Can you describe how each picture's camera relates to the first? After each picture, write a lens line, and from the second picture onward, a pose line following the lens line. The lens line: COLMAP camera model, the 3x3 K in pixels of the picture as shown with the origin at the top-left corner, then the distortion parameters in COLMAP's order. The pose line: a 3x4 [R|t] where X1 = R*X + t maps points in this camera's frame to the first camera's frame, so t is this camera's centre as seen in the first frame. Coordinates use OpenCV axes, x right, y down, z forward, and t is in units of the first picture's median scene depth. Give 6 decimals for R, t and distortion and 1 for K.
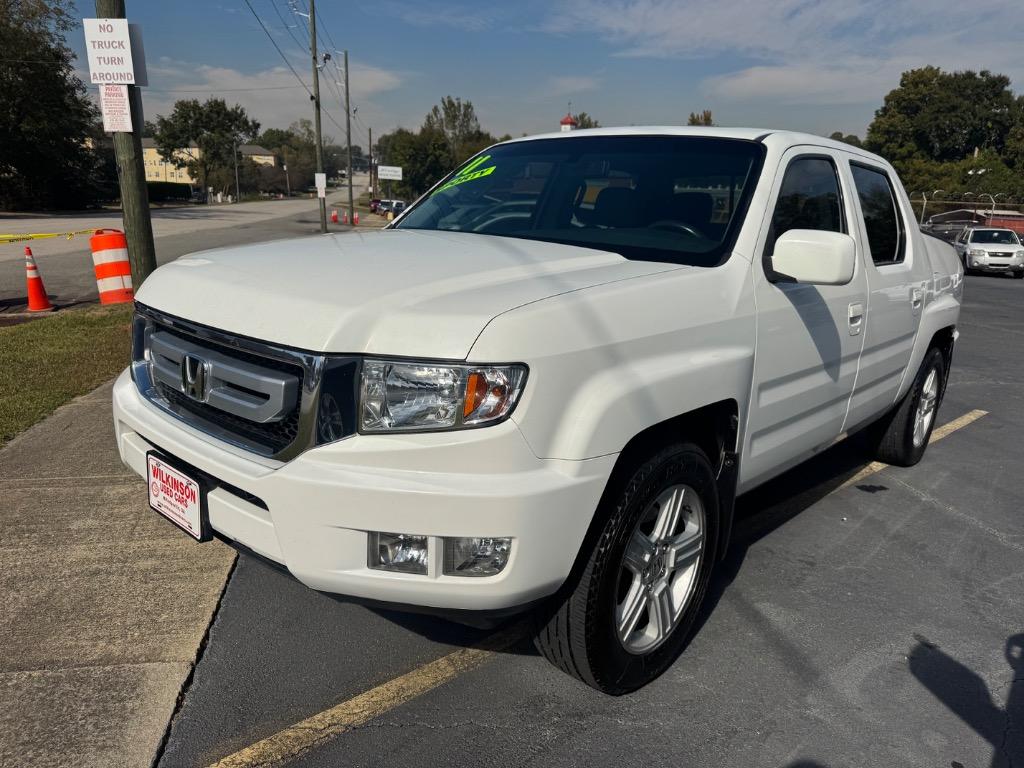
lens RADIAL K [[792.9, 0, 512.0], [0, 792.9, 384.0], [0, 0, 1]] dist [0.000519, -0.001254]
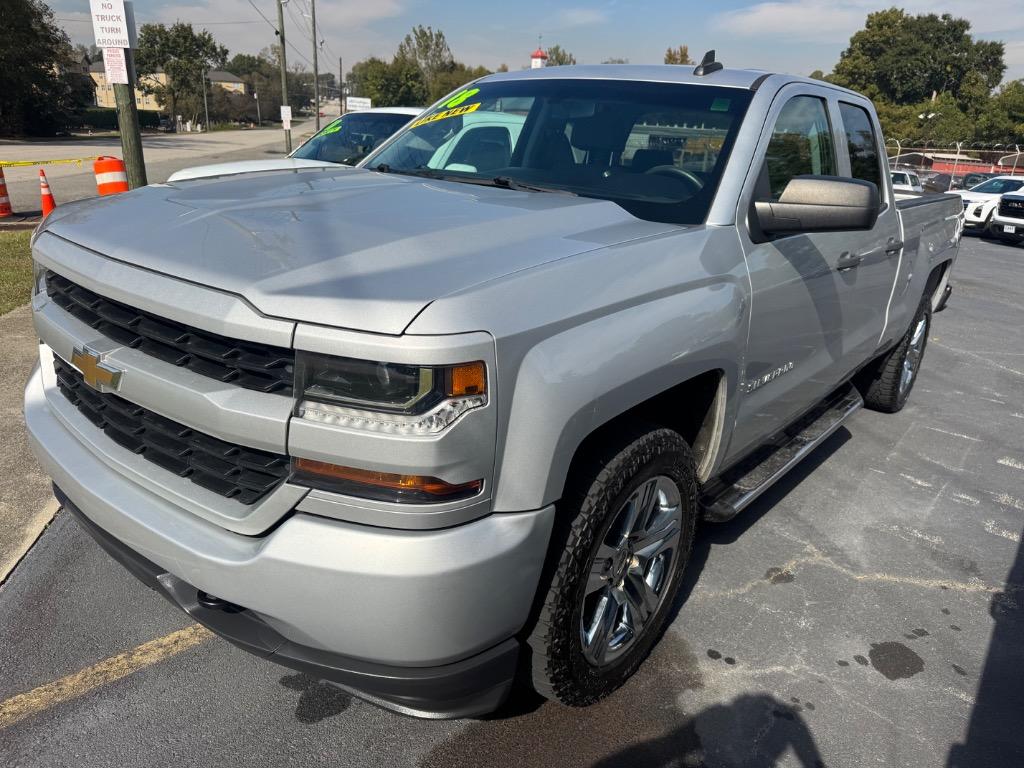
lens RADIAL K [[855.3, 0, 543.5], [0, 855.3, 407.4], [0, 0, 1]] dist [-0.066803, 0.093967]
pose [[0.999180, 0.006541, 0.039948, 0.035183], [-0.009948, 0.996272, 0.085693, 0.020485], [-0.039238, -0.086020, 0.995520, -0.102236]]
